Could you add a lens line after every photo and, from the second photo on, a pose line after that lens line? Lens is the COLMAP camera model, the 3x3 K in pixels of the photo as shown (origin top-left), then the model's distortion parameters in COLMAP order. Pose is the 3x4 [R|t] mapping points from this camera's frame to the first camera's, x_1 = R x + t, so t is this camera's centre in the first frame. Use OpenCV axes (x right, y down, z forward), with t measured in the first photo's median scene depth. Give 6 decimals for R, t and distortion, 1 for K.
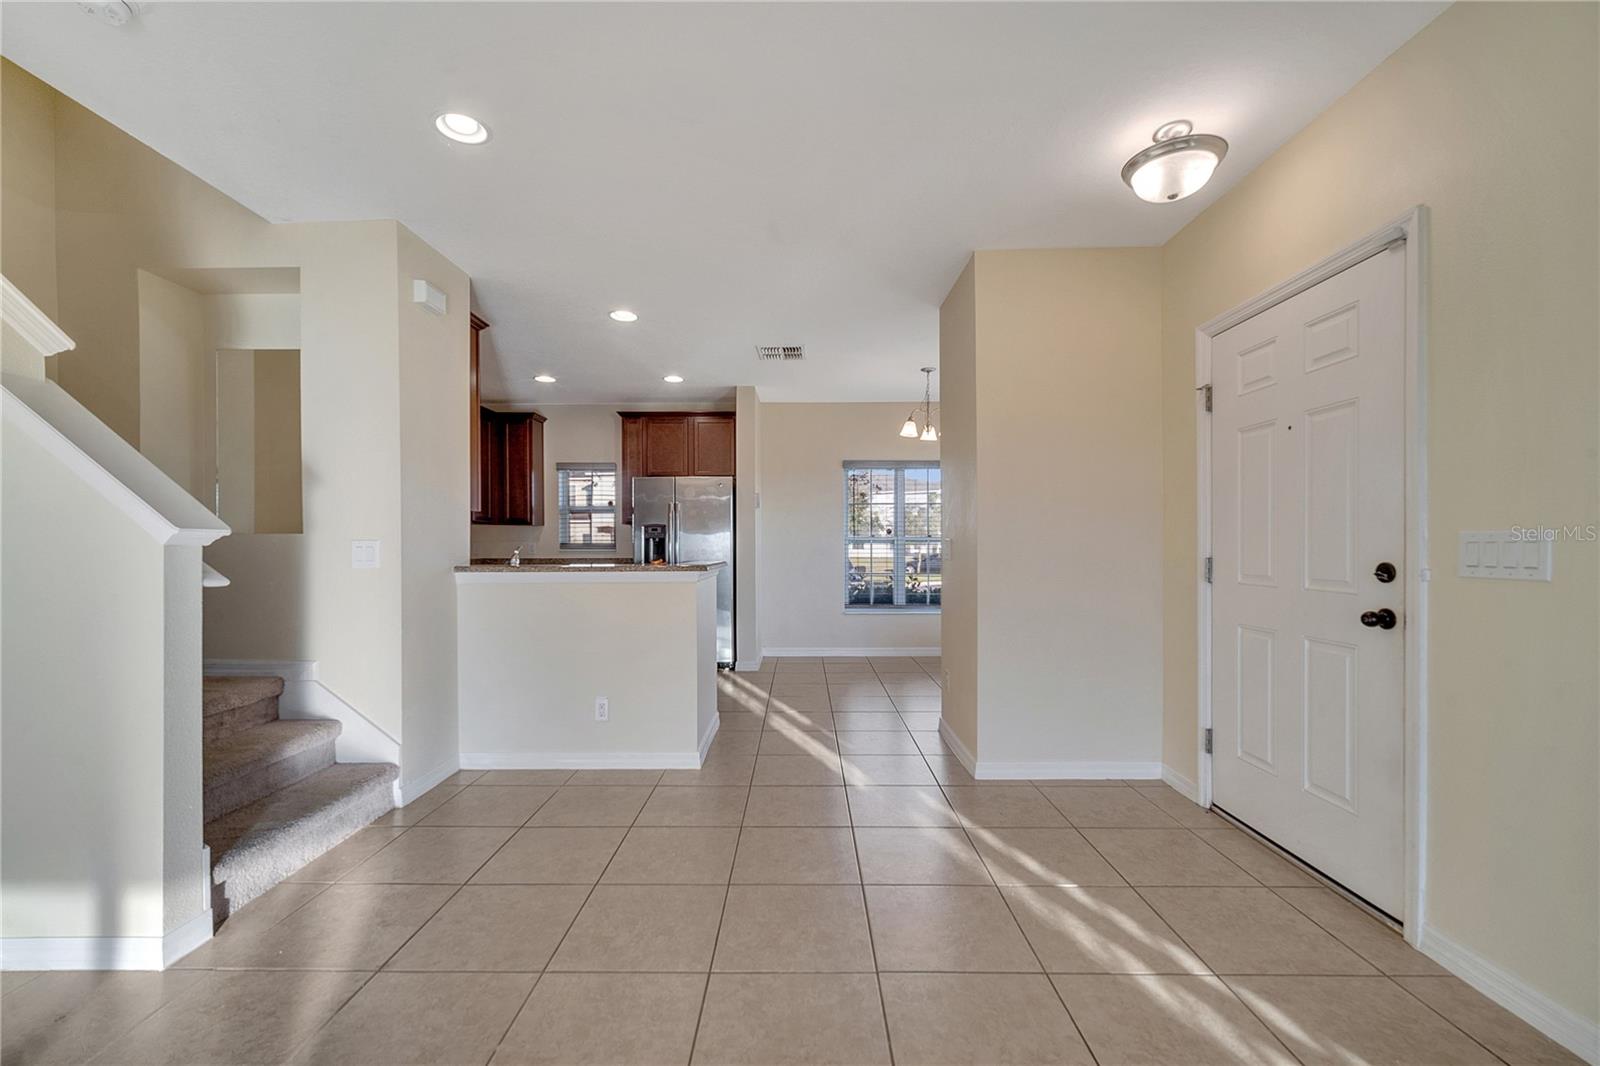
lens RADIAL K [[652.3, 0, 792.6], [0, 652.3, 543.2], [0, 0, 1]] dist [-0.000890, -0.000237]
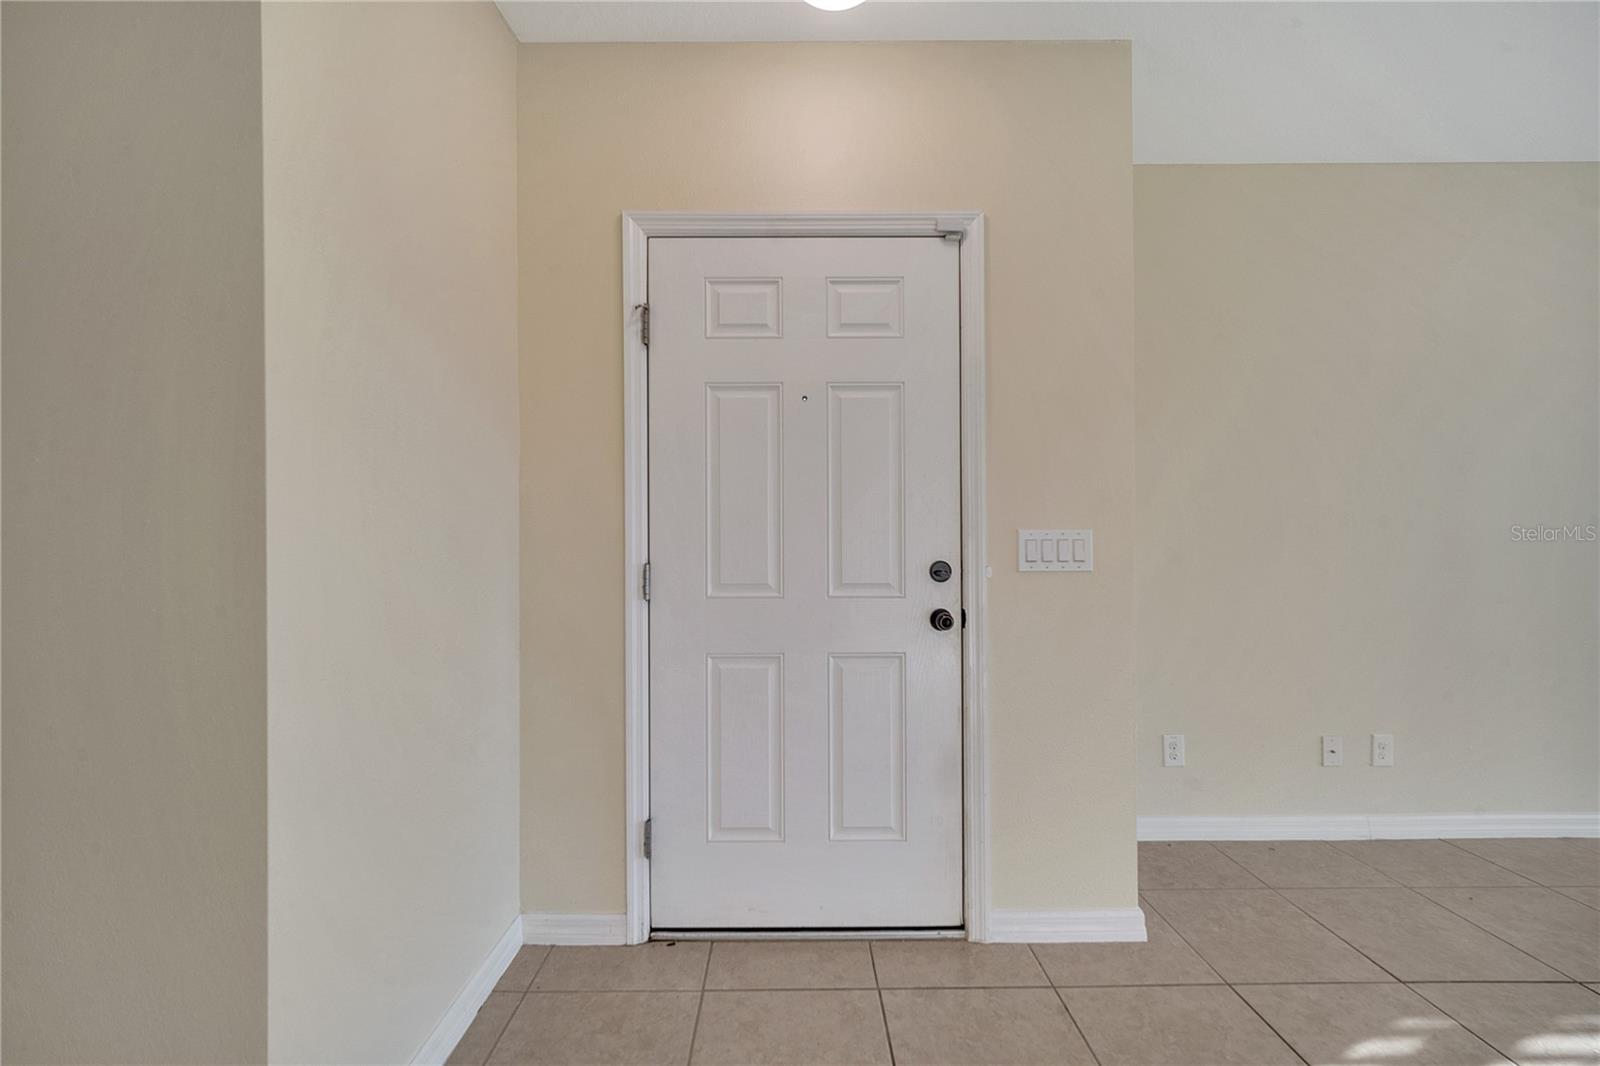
lens RADIAL K [[626.1, 0, 798.6], [0, 626.1, 544.4], [0, 0, 1]] dist [0.000070, -0.000073]
pose [[-0.021230, 0.004686, 0.999764, -0.005352], [0.003942, 0.999982, -0.004604, 0.004583], [-0.999767, 0.003843, -0.021248, 0.676876]]
